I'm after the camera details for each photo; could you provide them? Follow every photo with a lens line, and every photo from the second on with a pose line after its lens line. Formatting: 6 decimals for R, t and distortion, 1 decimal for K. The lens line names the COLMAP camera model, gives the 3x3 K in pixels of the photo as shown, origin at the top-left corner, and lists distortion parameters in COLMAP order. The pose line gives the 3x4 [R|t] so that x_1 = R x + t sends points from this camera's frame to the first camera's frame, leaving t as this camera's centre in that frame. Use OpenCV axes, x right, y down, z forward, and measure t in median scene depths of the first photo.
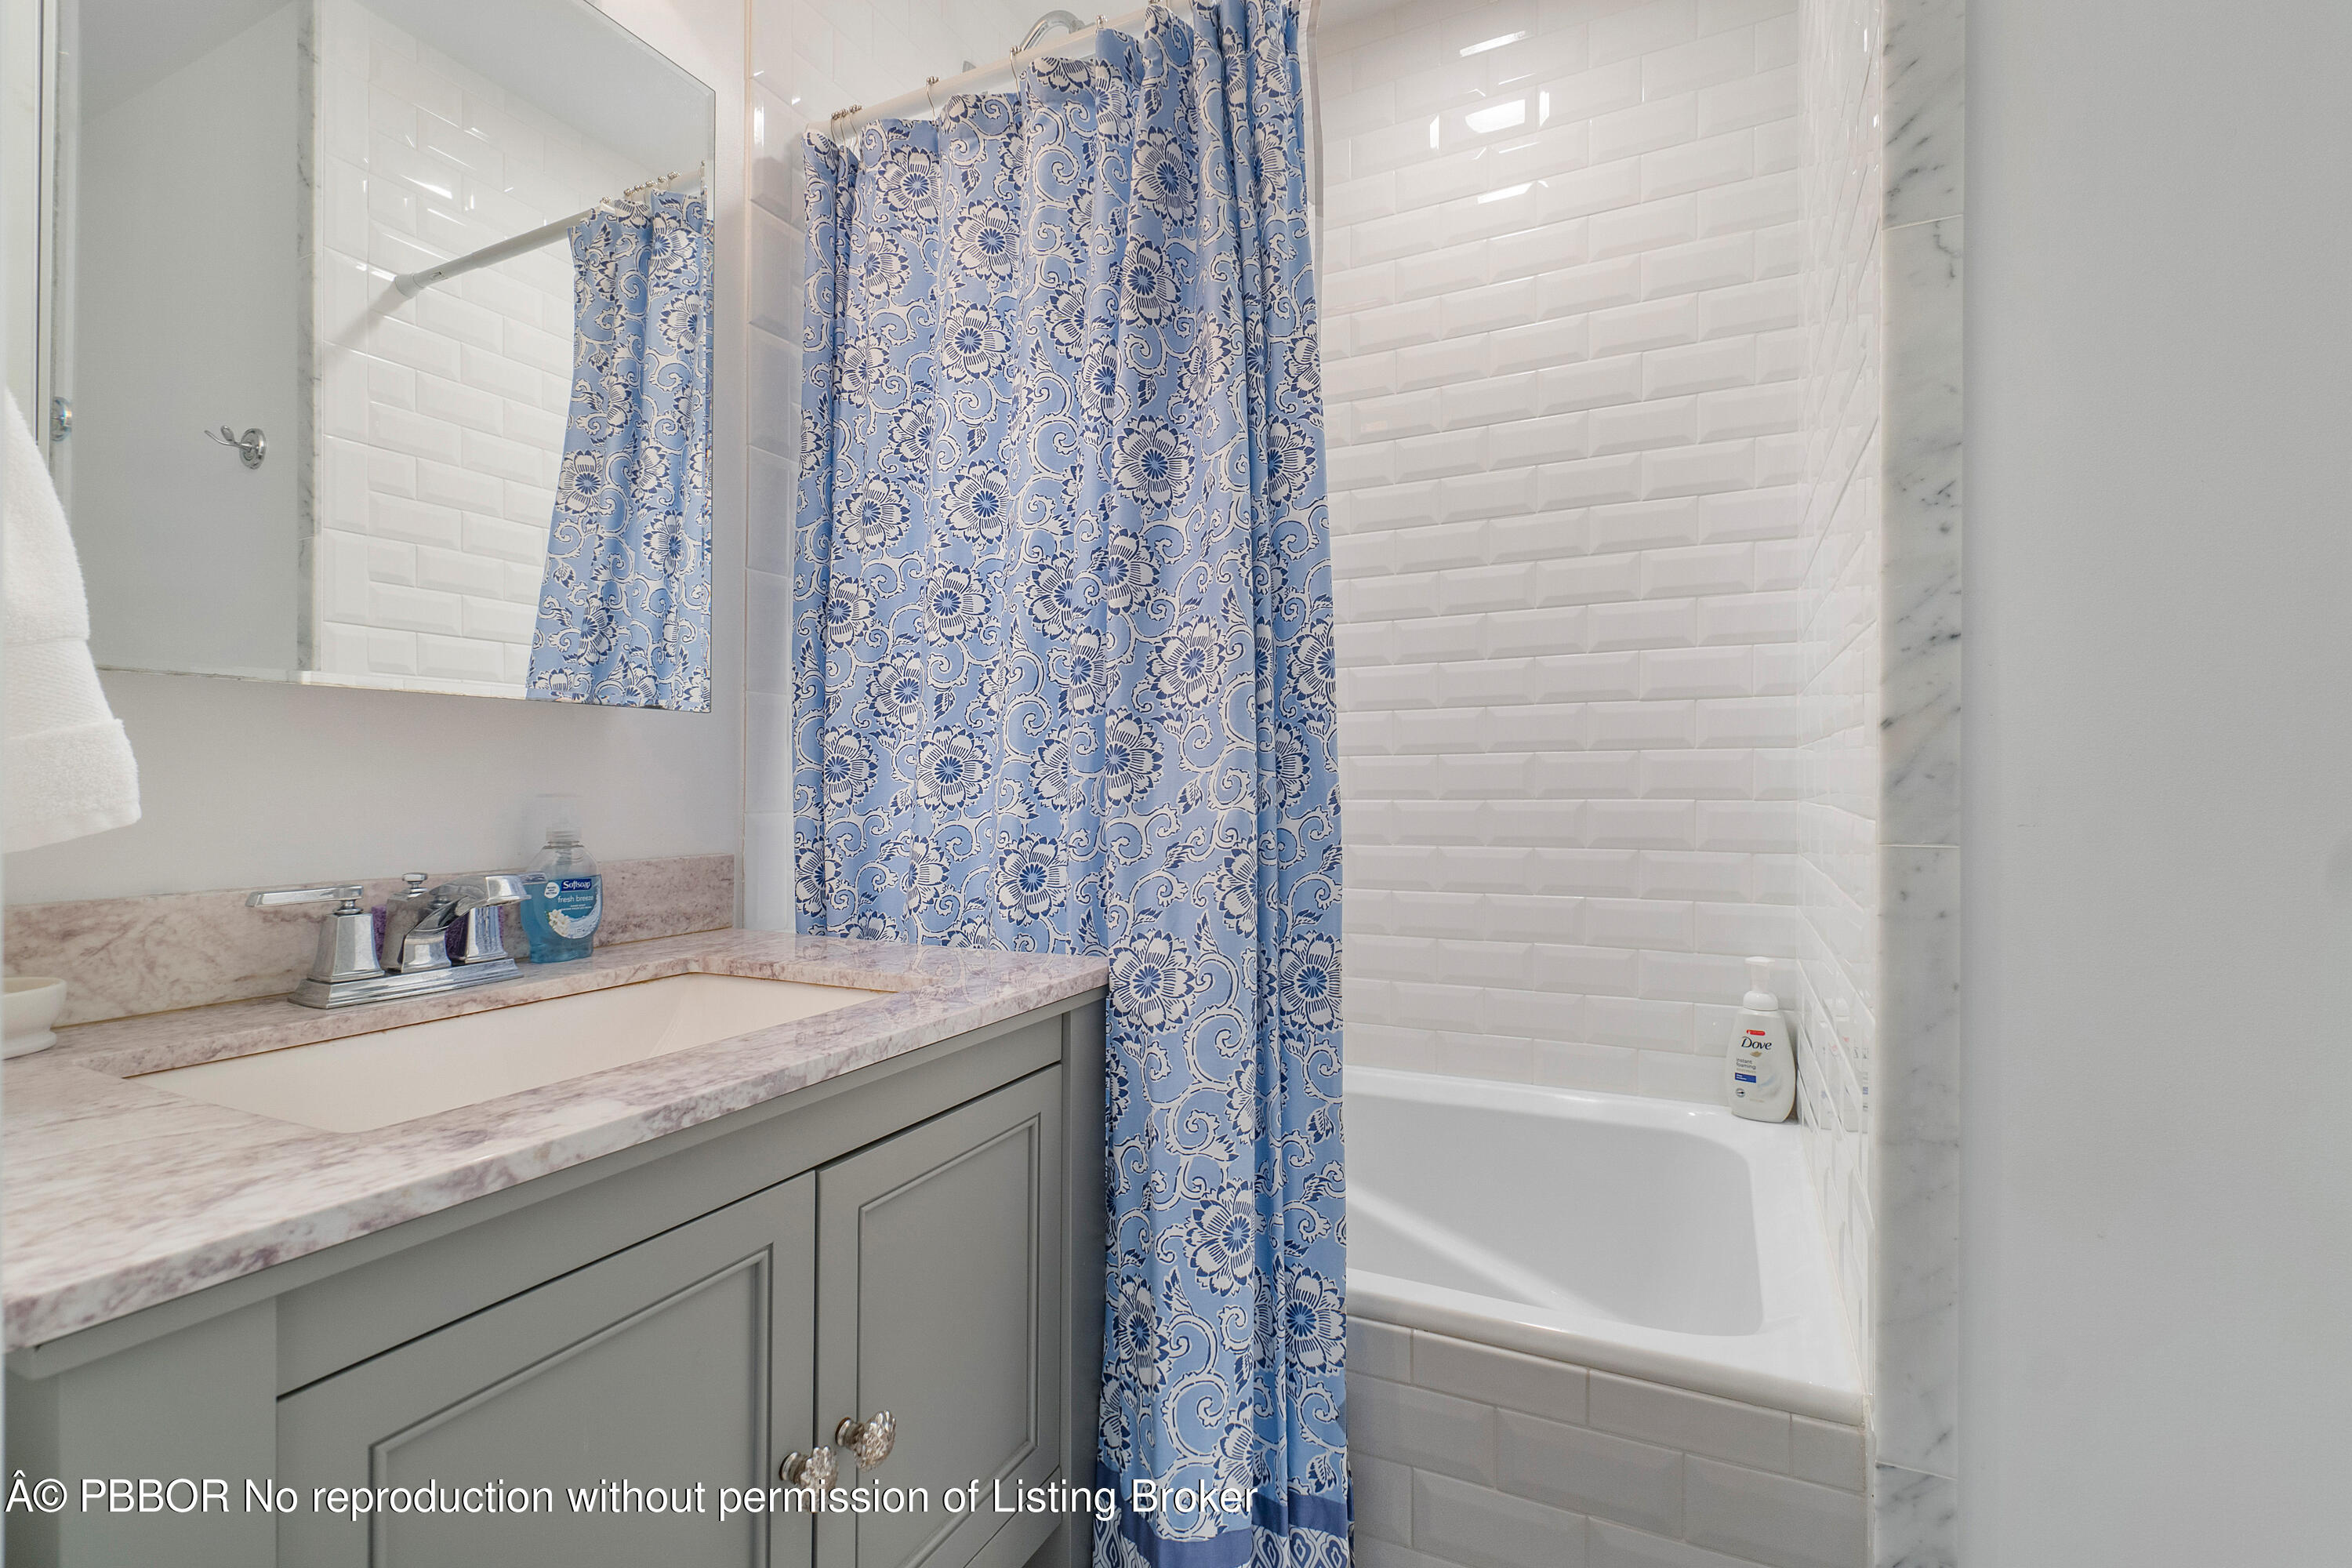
lens RADIAL K [[1039.1, 0, 1184.8], [0, 1039.1, 775.3], [0, 0, 1]] dist [-0.004147, 0.000924]
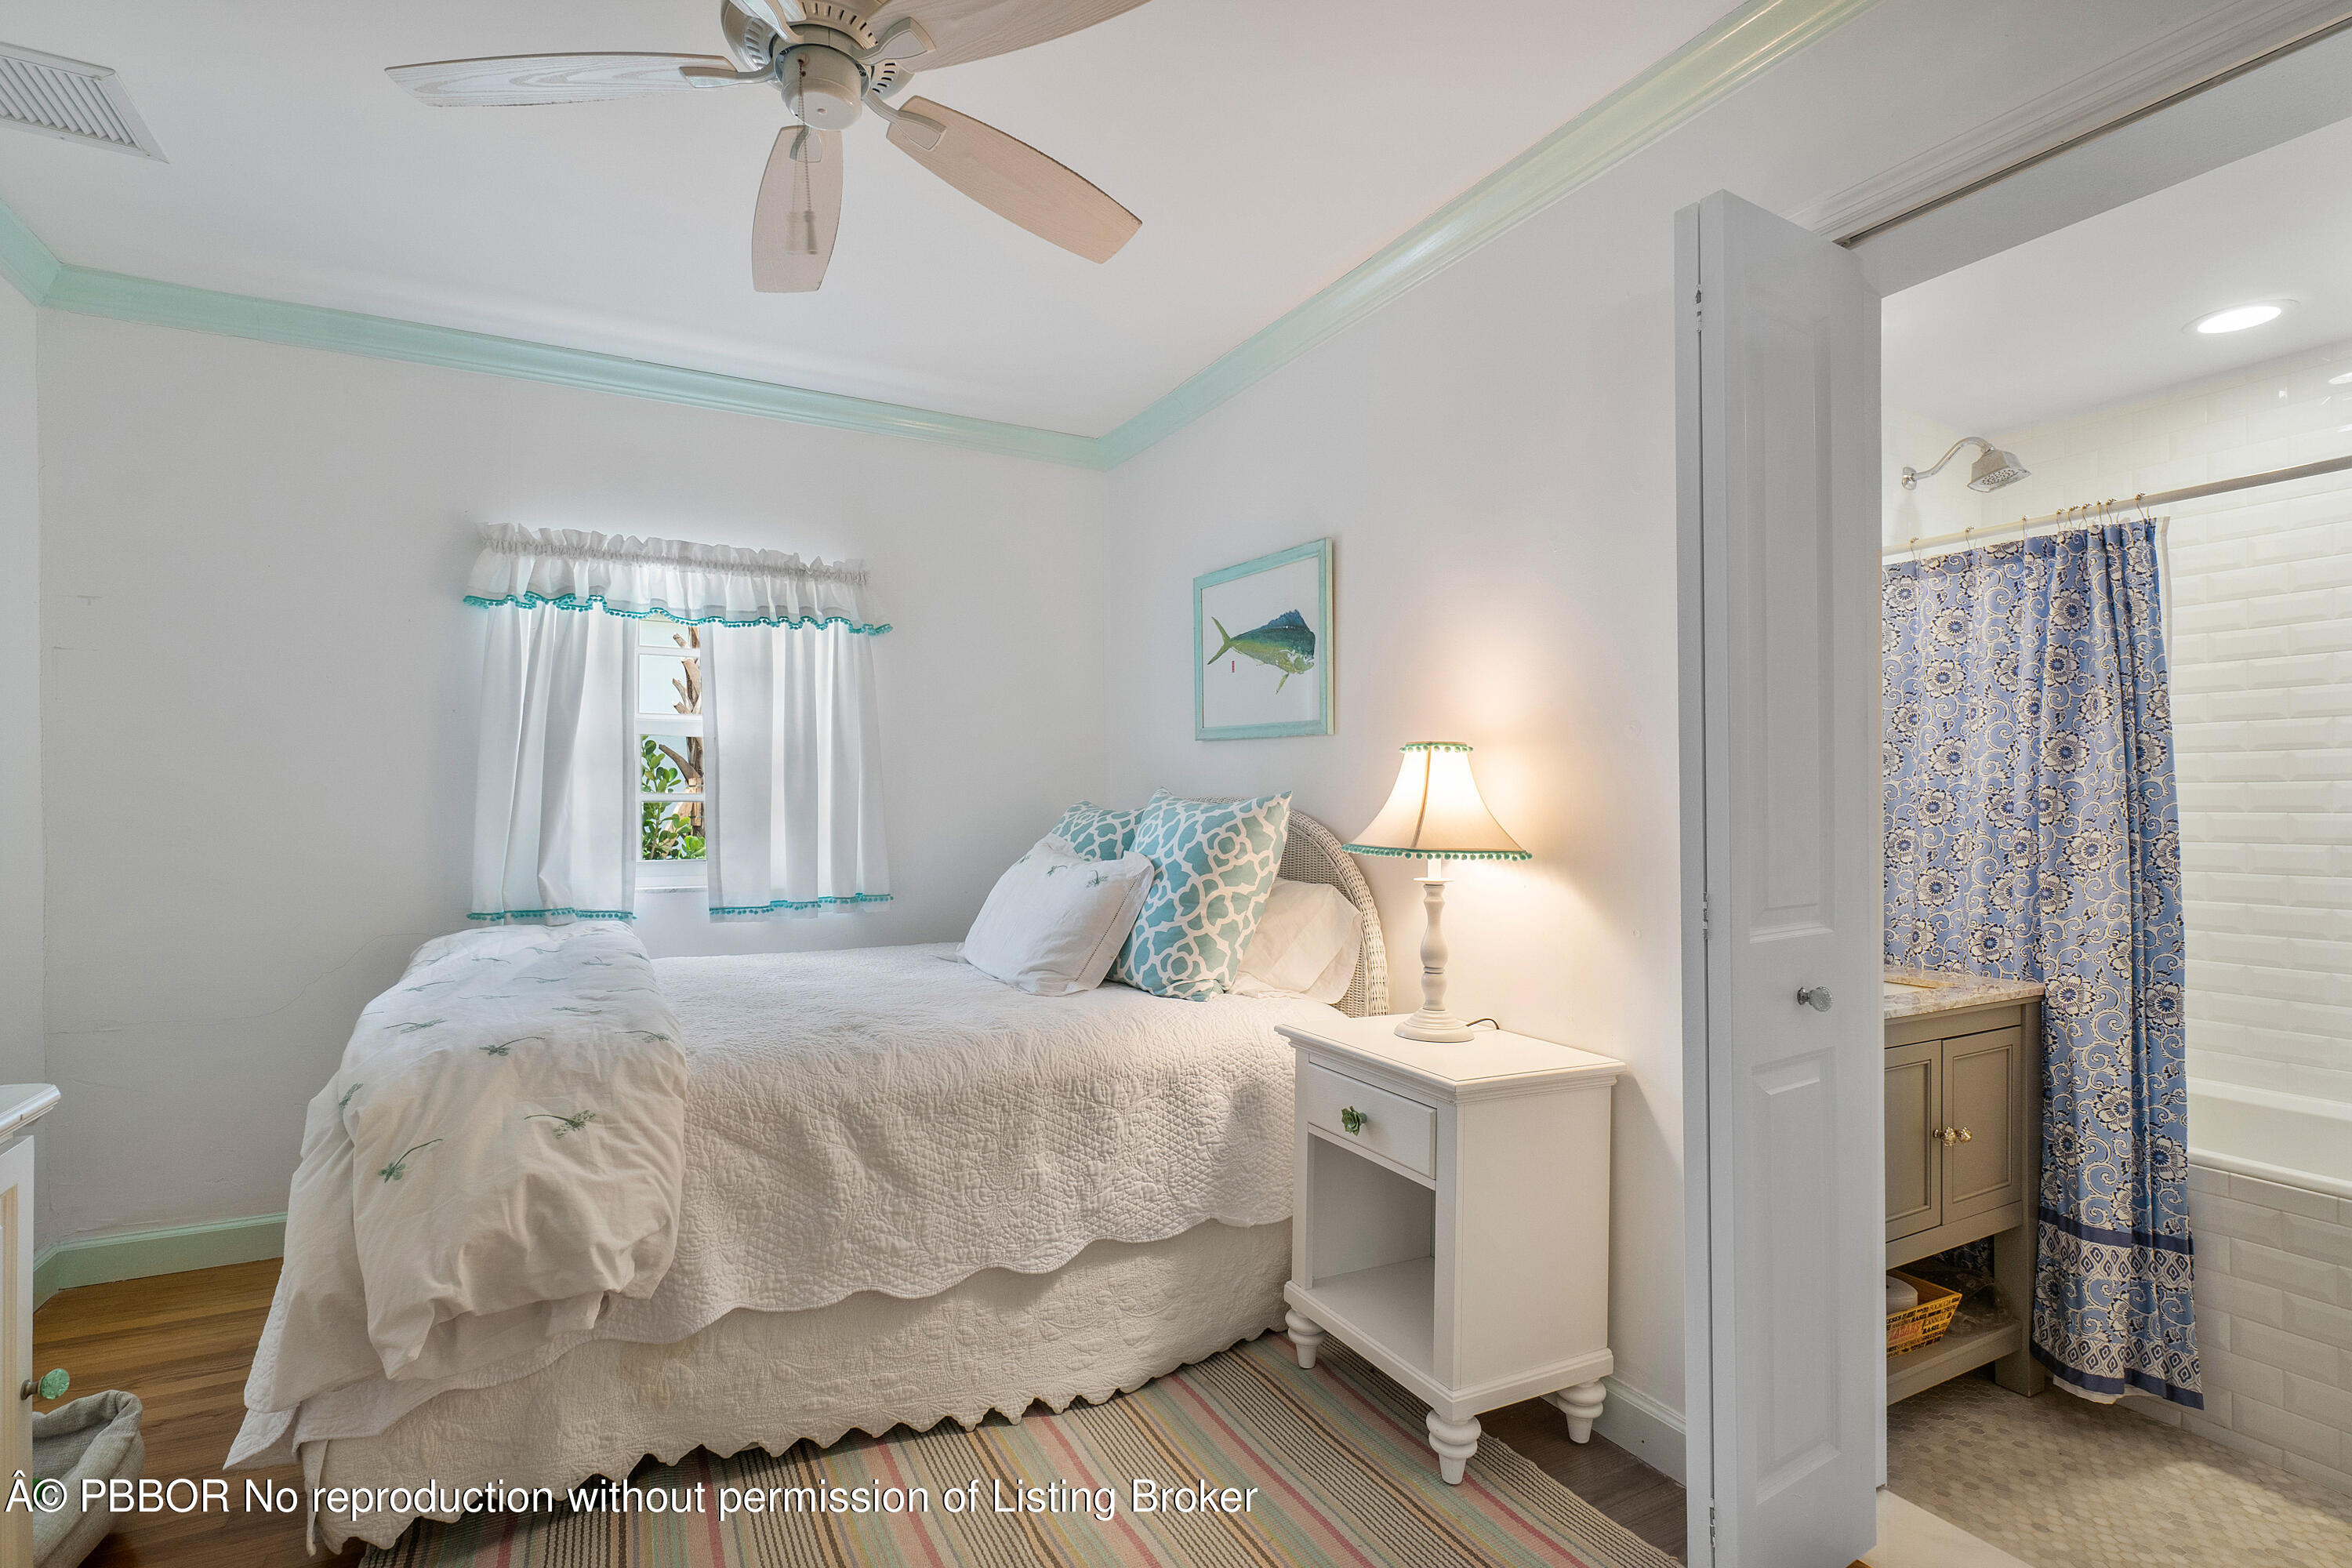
lens RADIAL K [[1124.6, 0, 1158.9], [0, 1124.6, 778.9], [0, 0, 1]] dist [0.001298, 0.000315]
pose [[0.807977, -0.004759, -0.589195, -0.174170], [-0.000502, 0.999961, -0.008766, -0.229842], [0.589214, 0.007378, 0.807943, -1.981429]]
